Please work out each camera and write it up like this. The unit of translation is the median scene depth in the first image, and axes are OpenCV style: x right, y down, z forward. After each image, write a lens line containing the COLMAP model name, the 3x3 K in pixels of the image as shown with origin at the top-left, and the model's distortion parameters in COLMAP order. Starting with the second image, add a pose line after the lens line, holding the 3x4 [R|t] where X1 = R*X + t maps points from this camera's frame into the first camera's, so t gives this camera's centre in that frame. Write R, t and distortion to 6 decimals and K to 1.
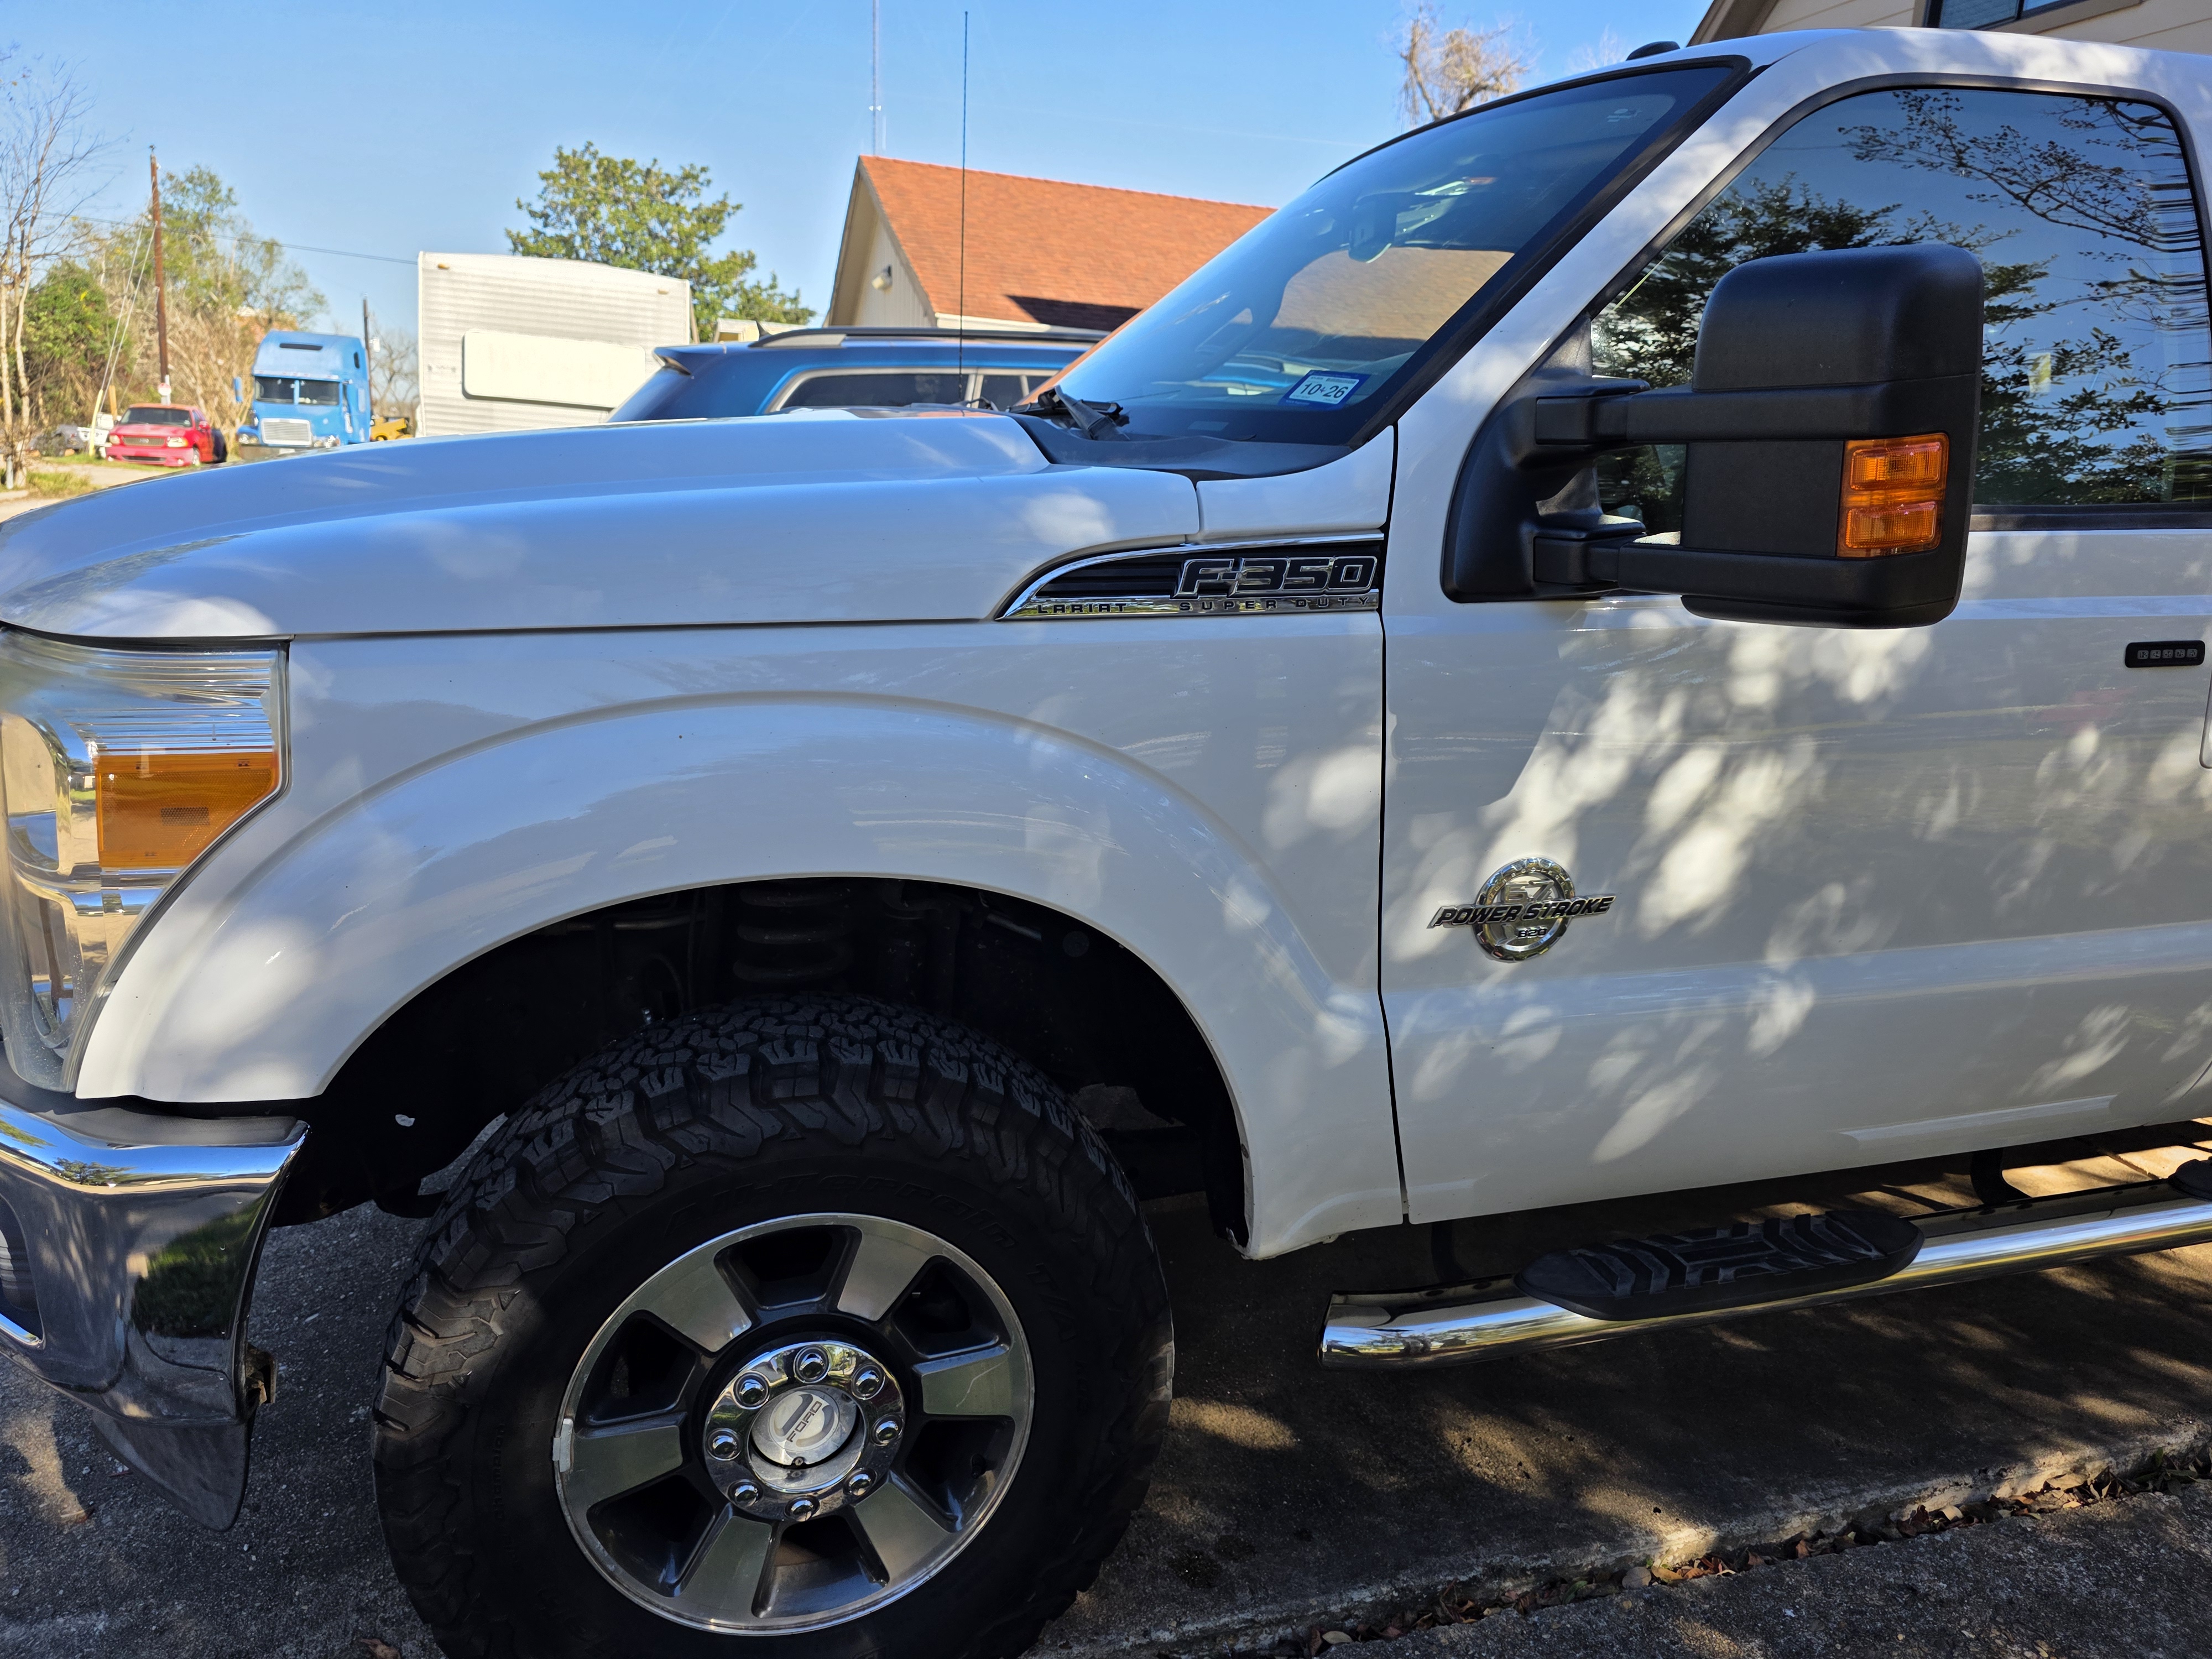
lens RADIAL K [[1510.4, 0, 1155.9], [0, 1510.4, 834.9], [0, 0, 1]] dist [0.061223, -0.062163]
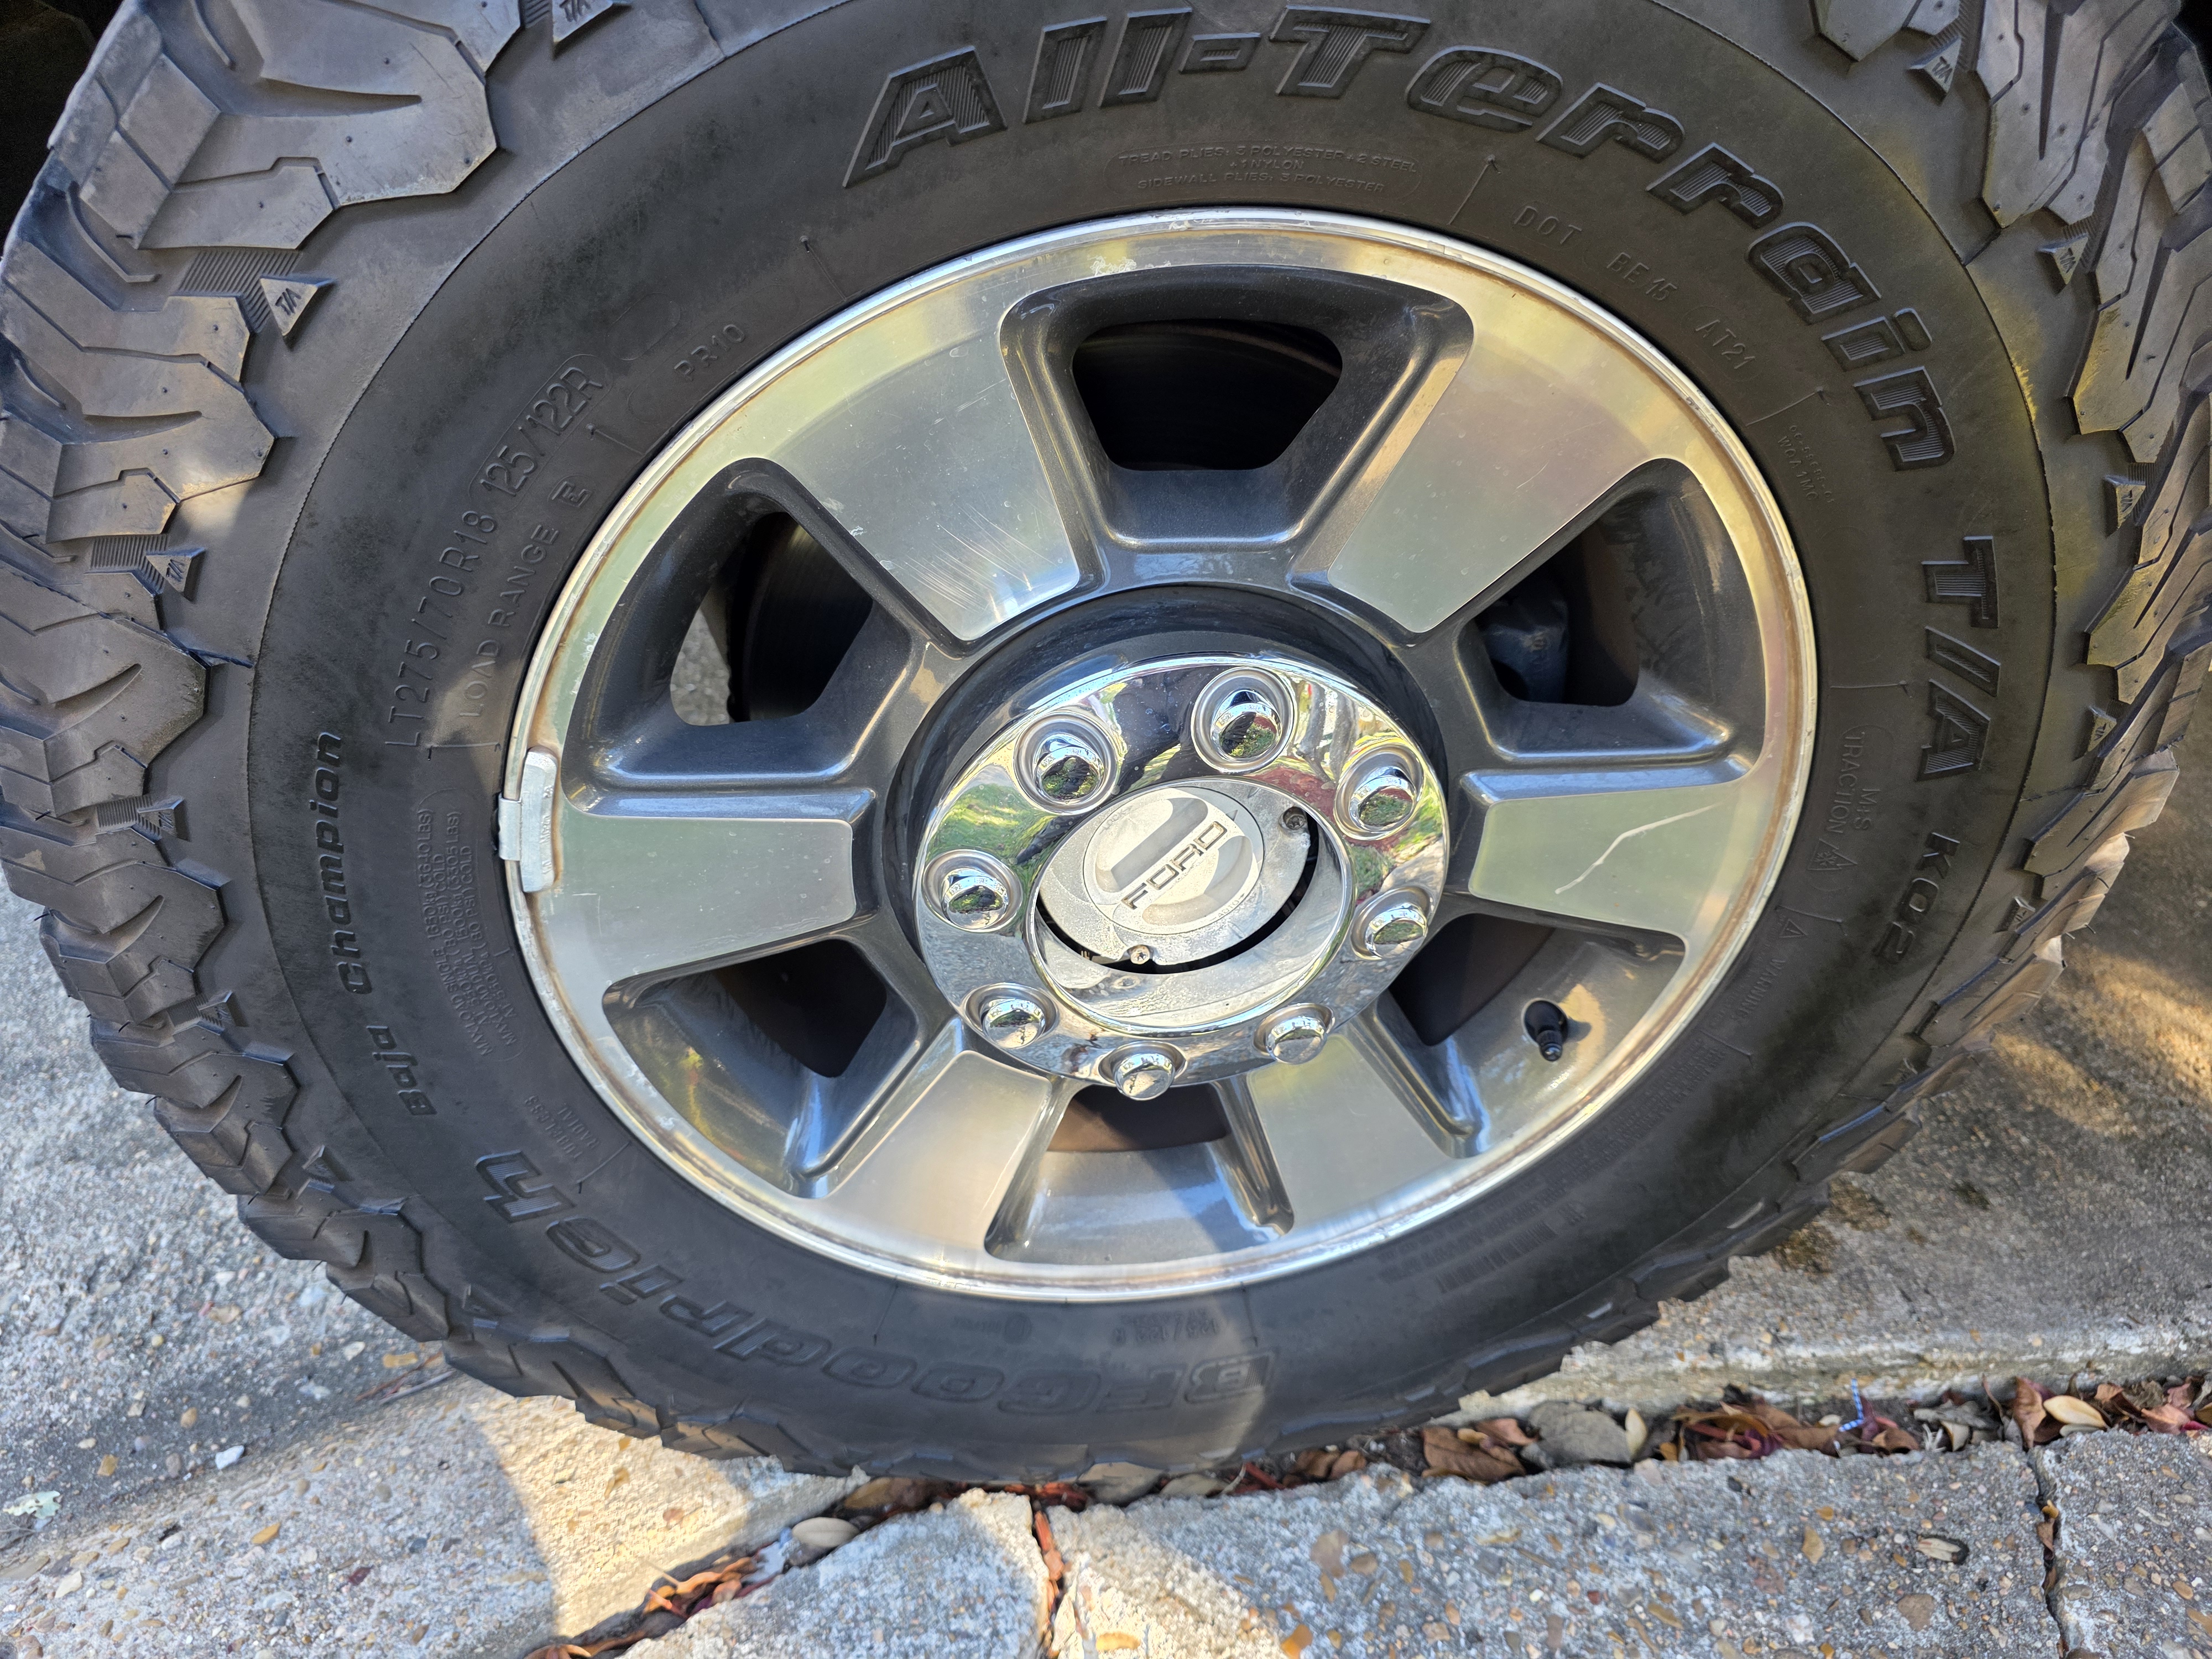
lens RADIAL K [[1478.1, 0, 1106.0], [0, 1478.1, 829.5], [0, 0, 1]] dist [0.058911, -0.055433]
pose [[0.983649, 0.161808, -0.079077, -0.217284], [-0.124229, 0.927505, 0.352565, 0.248606], [0.130392, -0.336977, 0.932440, 0.657153]]
